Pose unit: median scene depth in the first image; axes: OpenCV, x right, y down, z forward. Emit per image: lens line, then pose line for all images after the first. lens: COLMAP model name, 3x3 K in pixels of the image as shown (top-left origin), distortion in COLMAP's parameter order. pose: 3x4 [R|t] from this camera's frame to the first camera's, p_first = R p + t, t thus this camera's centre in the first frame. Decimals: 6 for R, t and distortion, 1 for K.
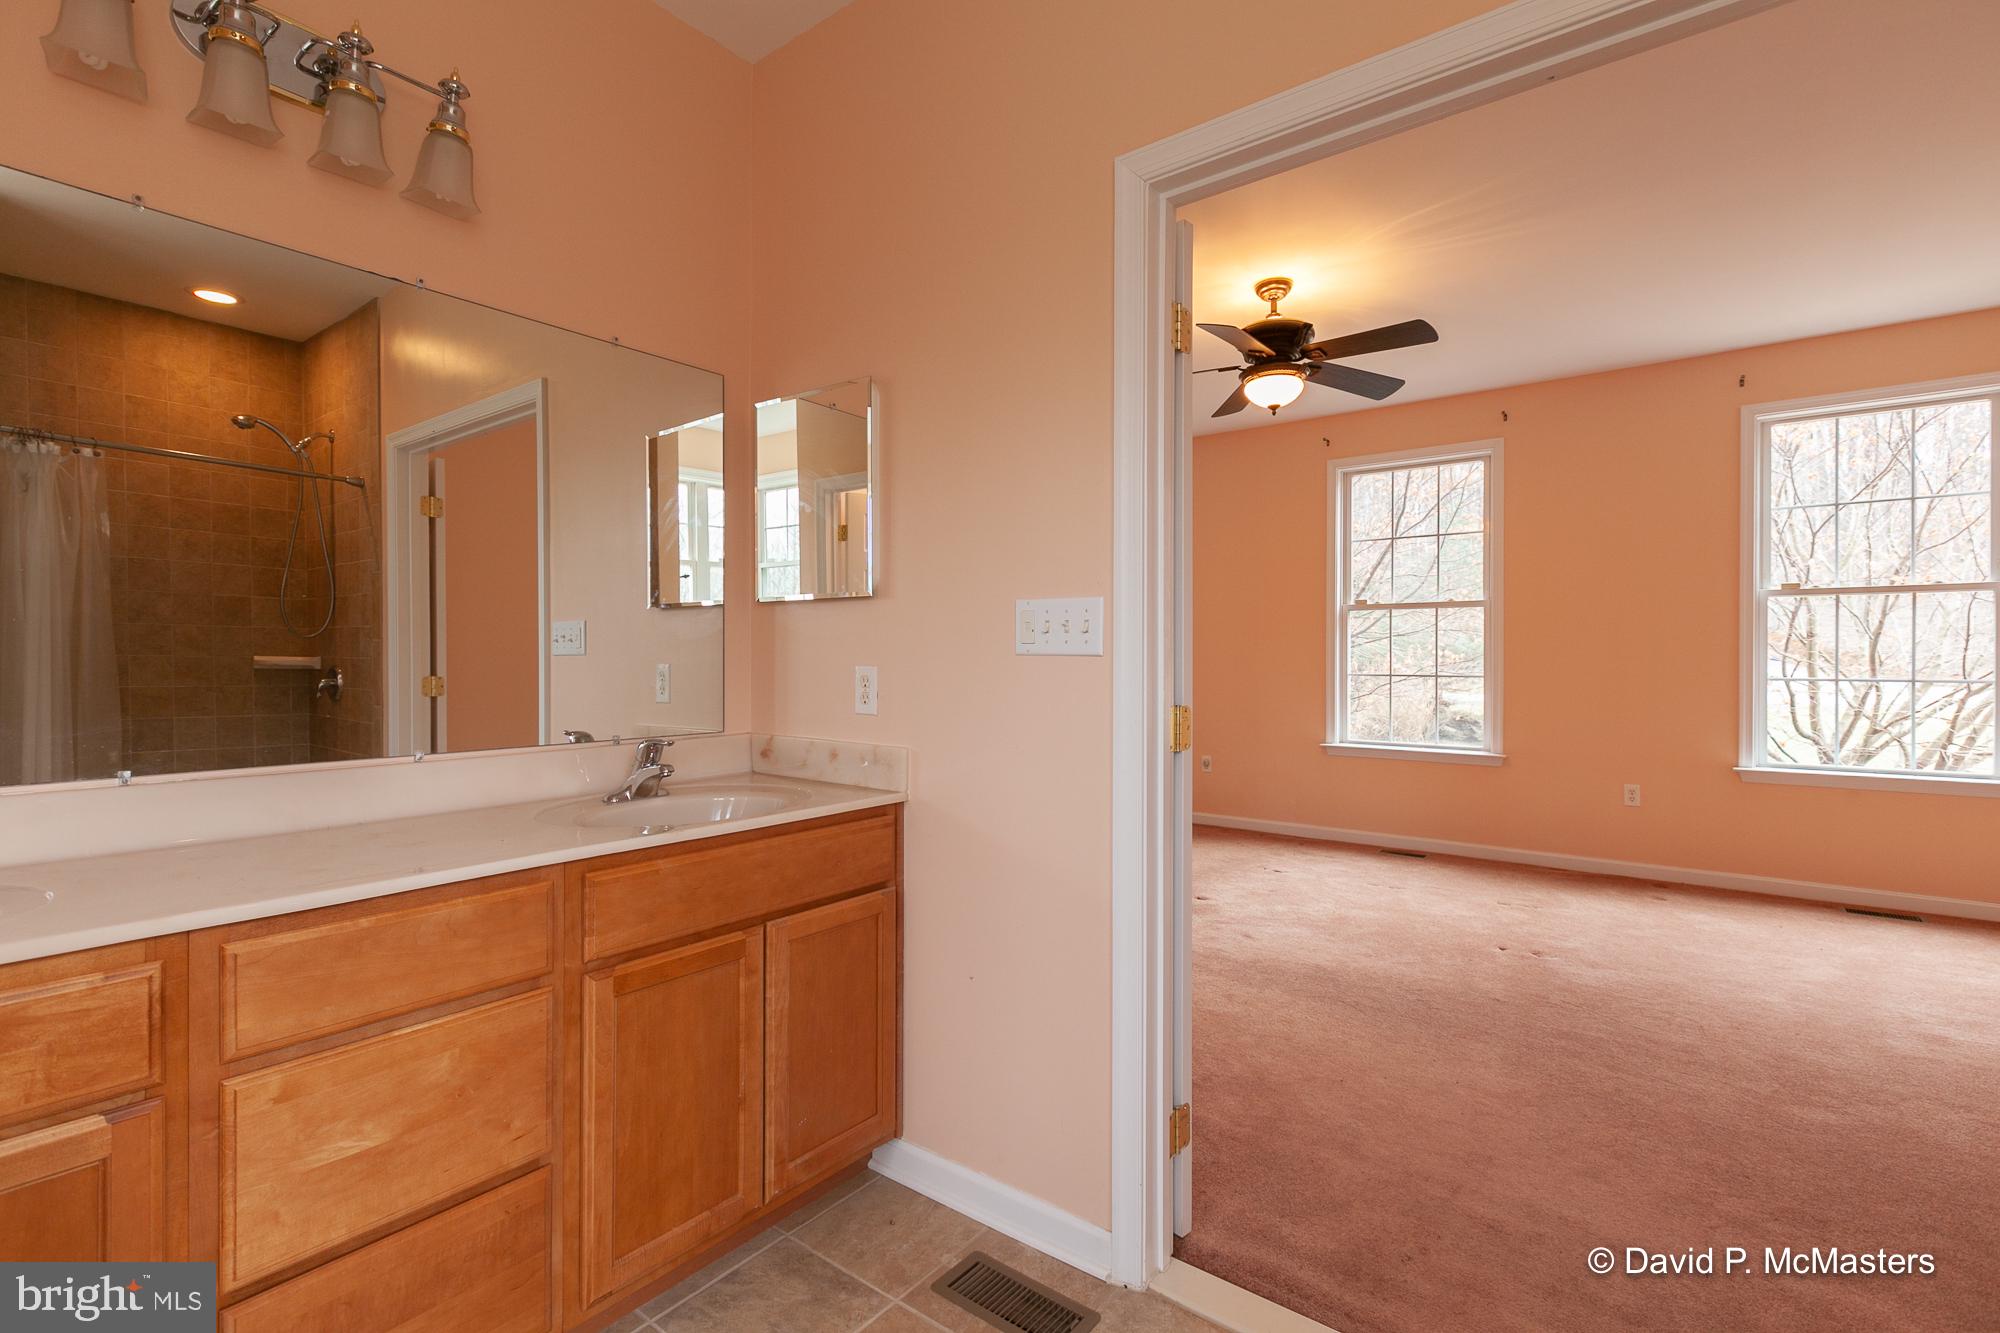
lens RADIAL K [[886.6, 0, 997.0], [0, 886.6, 655.7], [0, 0, 1]] dist [0.001793, -0.000812]
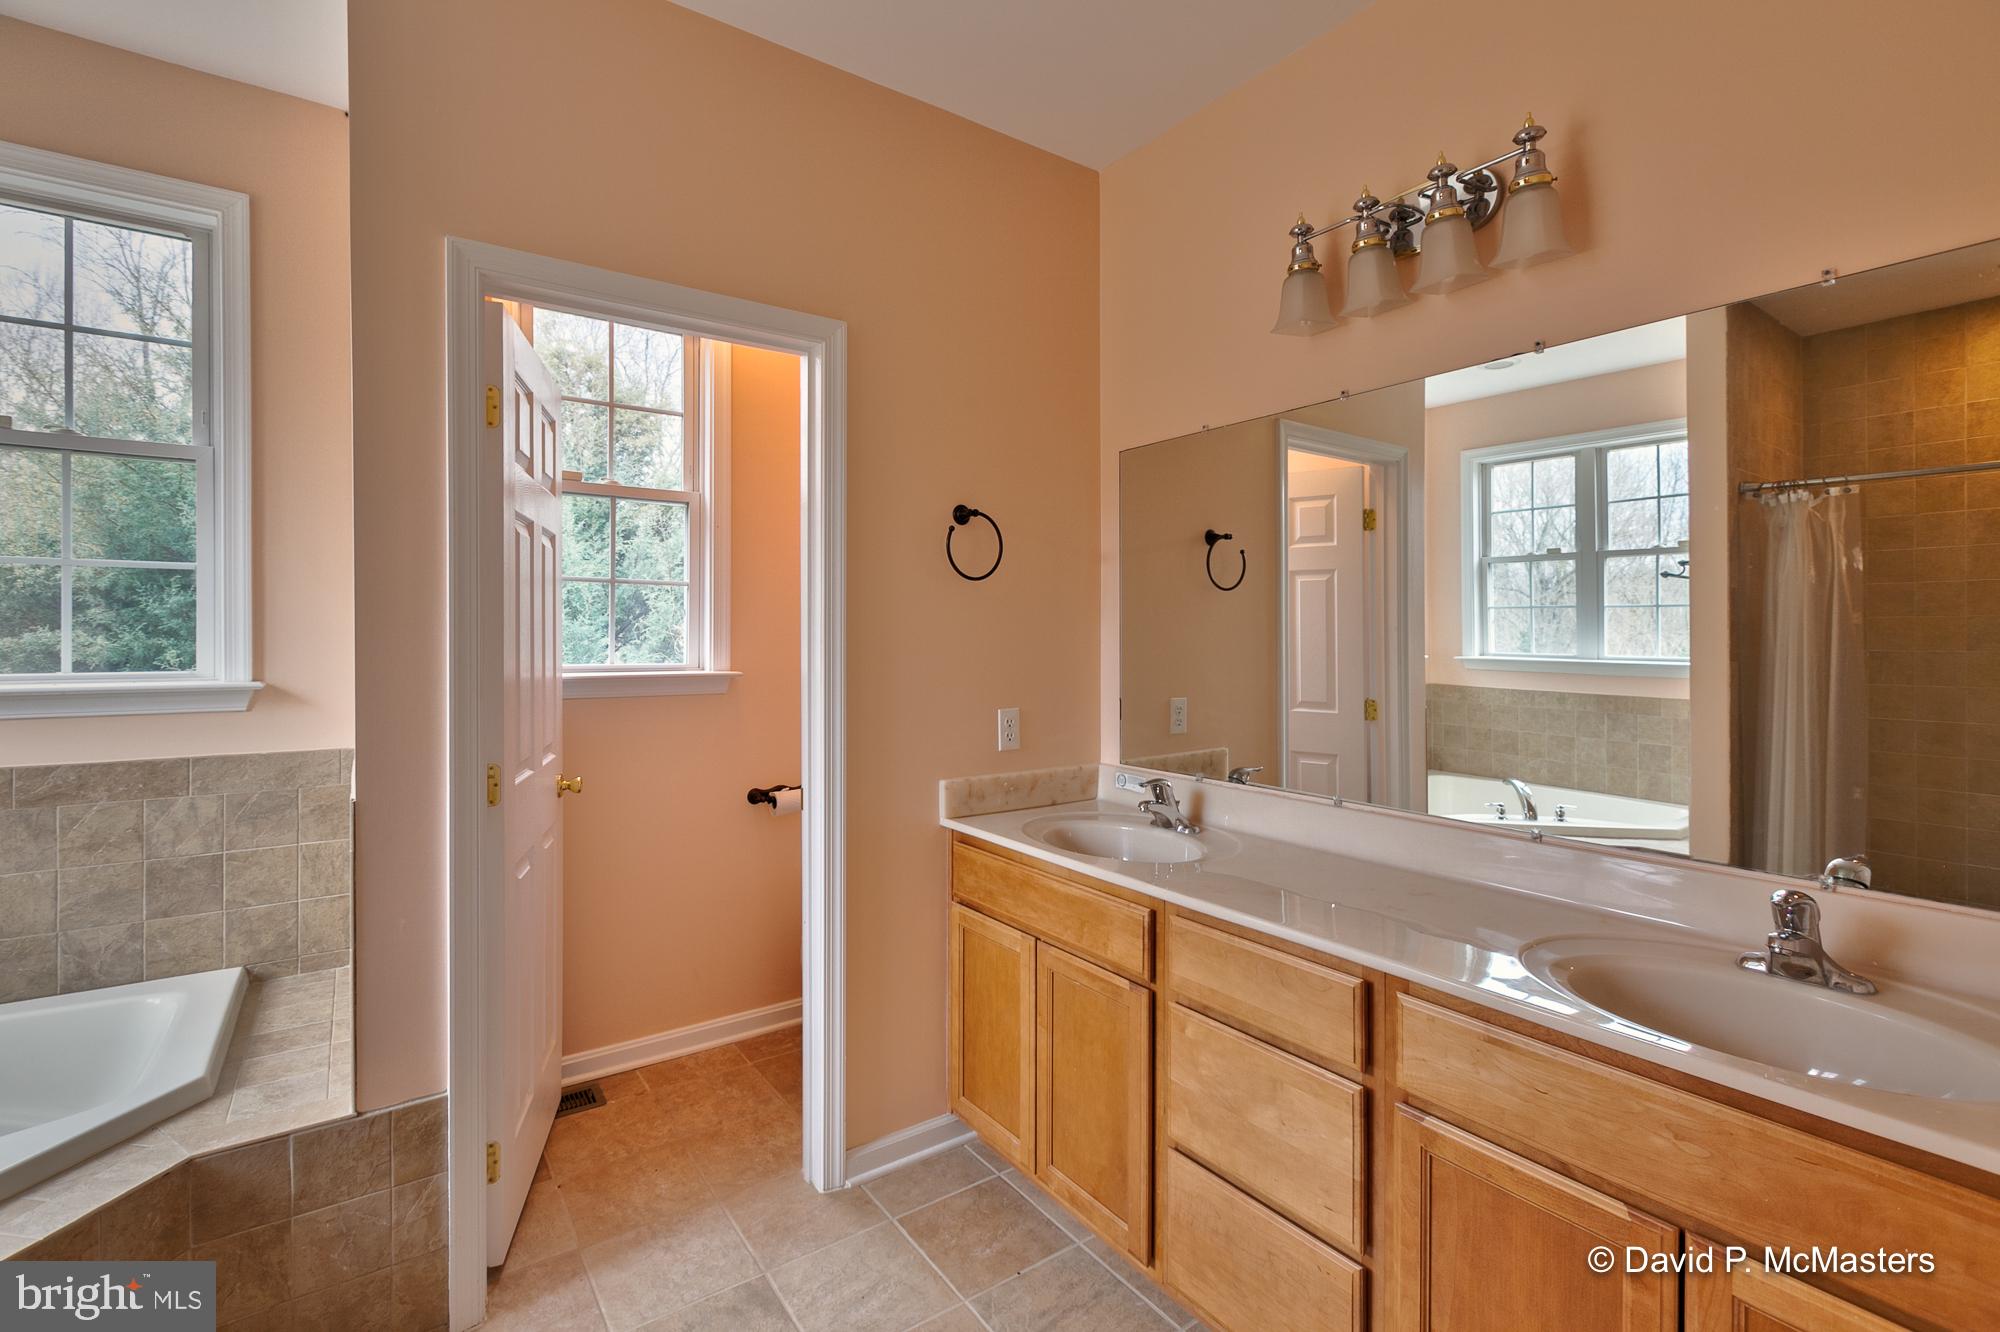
lens RADIAL K [[886.6, 0, 997.6], [0, 886.6, 653.5], [0, 0, 1]] dist [0.001793, -0.000812]
pose [[-0.285853, 0.005600, -0.958257, 0.224445], [-0.006367, 0.999950, 0.007743, -0.044496], [0.958252, 0.008315, -0.285803, 0.369875]]
